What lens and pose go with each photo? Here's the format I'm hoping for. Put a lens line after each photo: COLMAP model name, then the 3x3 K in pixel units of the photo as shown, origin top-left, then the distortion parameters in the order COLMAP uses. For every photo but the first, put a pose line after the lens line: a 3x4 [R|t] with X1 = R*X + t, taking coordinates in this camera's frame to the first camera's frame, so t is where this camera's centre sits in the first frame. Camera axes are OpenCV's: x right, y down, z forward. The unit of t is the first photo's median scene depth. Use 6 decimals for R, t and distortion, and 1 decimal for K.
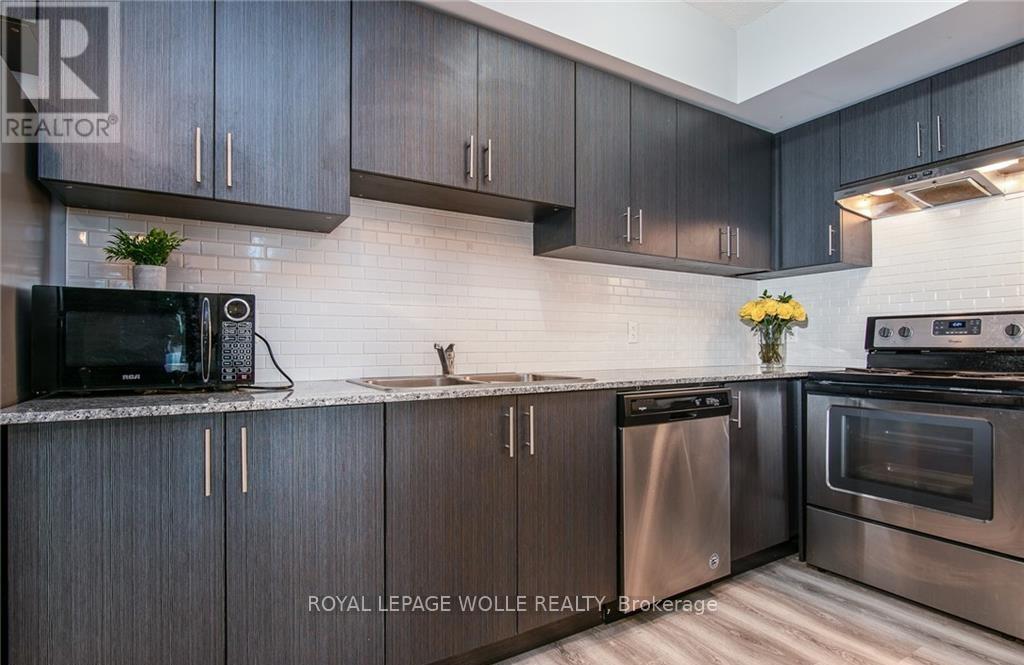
lens RADIAL K [[509.9, 0, 511.1], [0, 509.9, 339.1], [0, 0, 1]] dist [-0.007924, -0.000660]
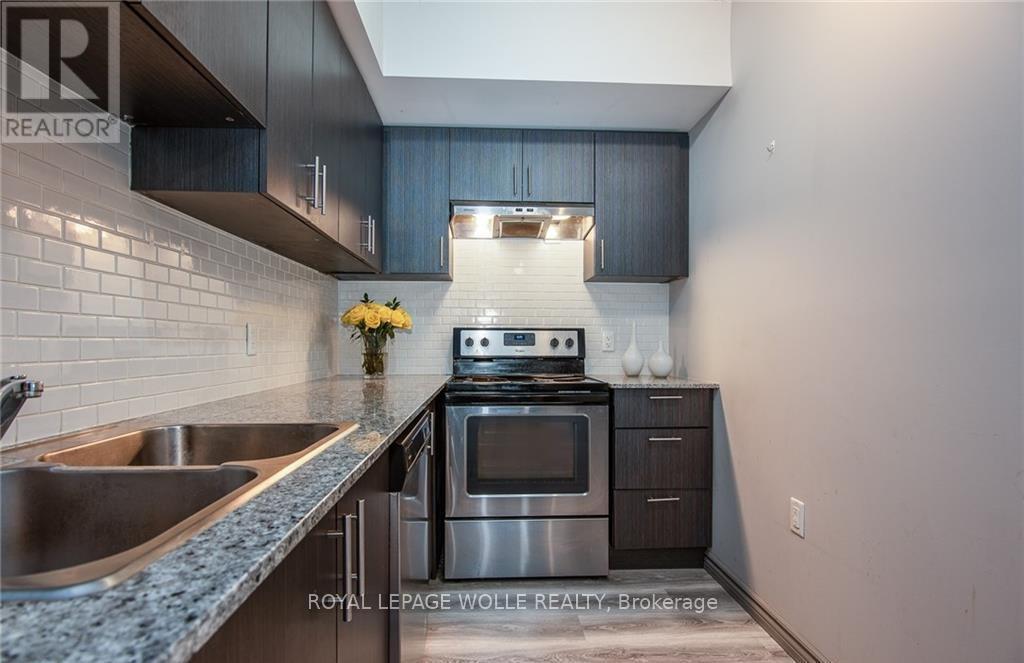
lens RADIAL K [[509.9, 0, 509.8], [0, 509.9, 342.3], [0, 0, 1]] dist [-0.007924, -0.000660]
pose [[0.477879, 0.004756, 0.878413, -0.222518], [-0.014033, 0.999899, 0.002220, -0.018802], [-0.878313, -0.013387, 0.477898, 0.430184]]
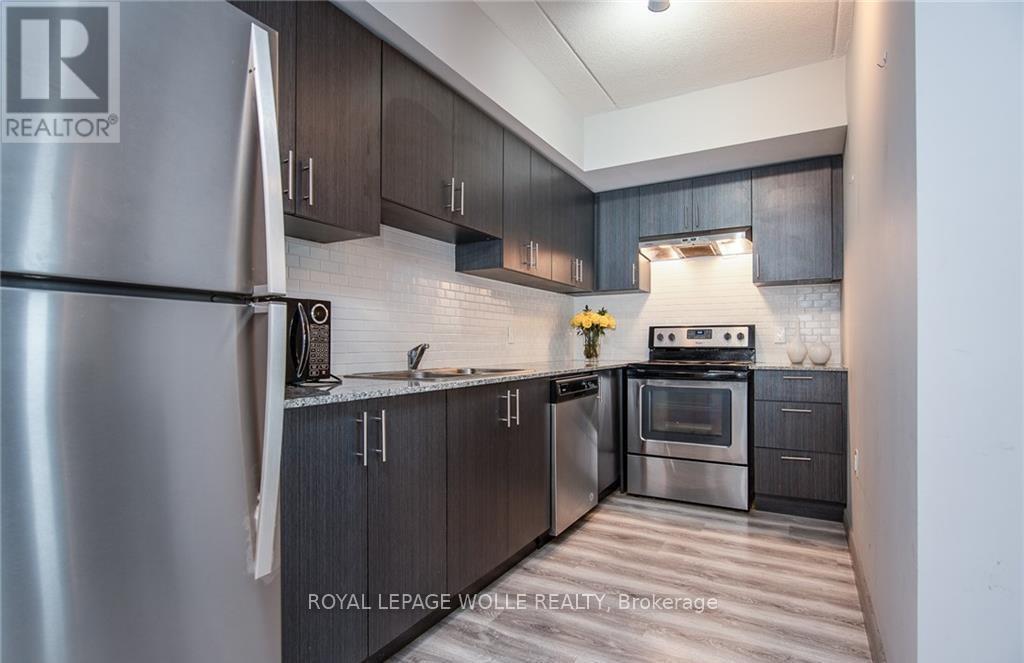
lens RADIAL K [[509.9, 0, 513.3], [0, 509.9, 339.2], [0, 0, 1]] dist [-0.007924, -0.000660]
pose [[0.873270, 0.005901, 0.487201, -0.432499], [-0.005333, 0.999983, -0.002551, -0.000250], [-0.487207, -0.000370, 0.873286, -0.129976]]
